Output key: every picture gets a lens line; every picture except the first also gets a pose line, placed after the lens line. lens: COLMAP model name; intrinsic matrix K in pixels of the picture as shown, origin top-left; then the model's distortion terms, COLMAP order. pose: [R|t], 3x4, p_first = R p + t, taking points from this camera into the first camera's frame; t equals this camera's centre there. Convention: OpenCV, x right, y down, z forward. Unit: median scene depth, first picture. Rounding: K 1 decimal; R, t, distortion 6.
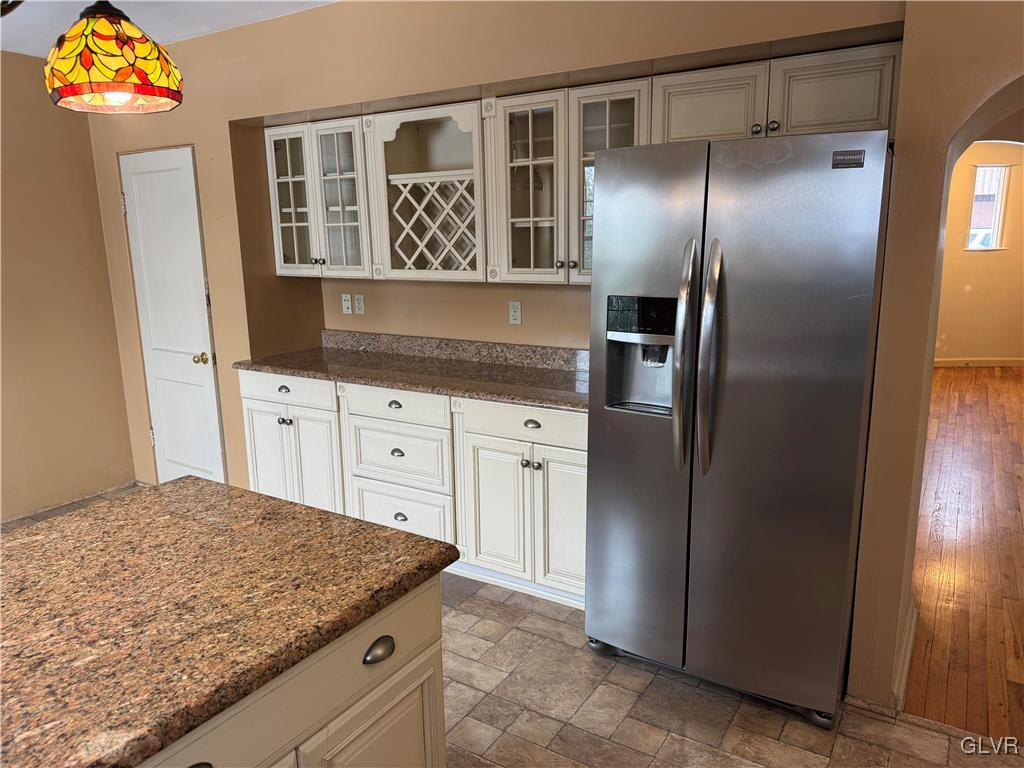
lens RADIAL K [[714.9, 0, 515.0], [0, 714.9, 379.9], [0, 0, 1]] dist [0.100633, -0.139494]
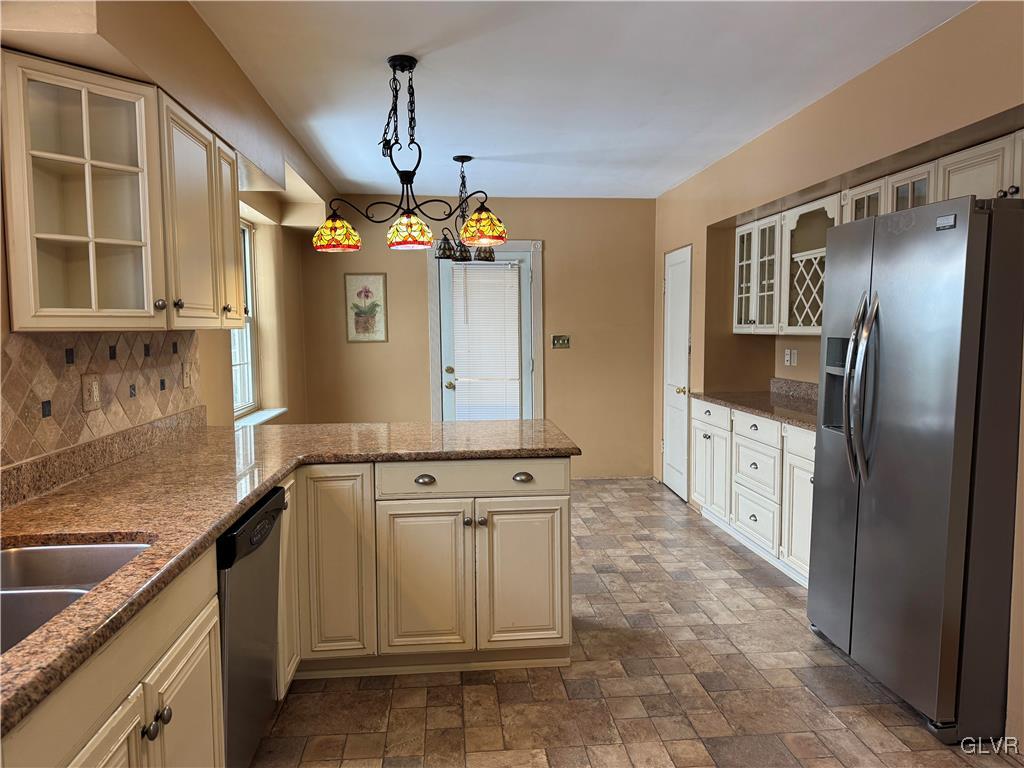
lens RADIAL K [[714.9, 0, 512.3], [0, 714.9, 383.3], [0, 0, 1]] dist [0.100633, -0.139494]
pose [[0.606164, 0.073809, -0.791907, 0.580055], [-0.161023, 0.986454, -0.031314, 0.065333], [0.778869, 0.146497, 0.609838, -0.148559]]
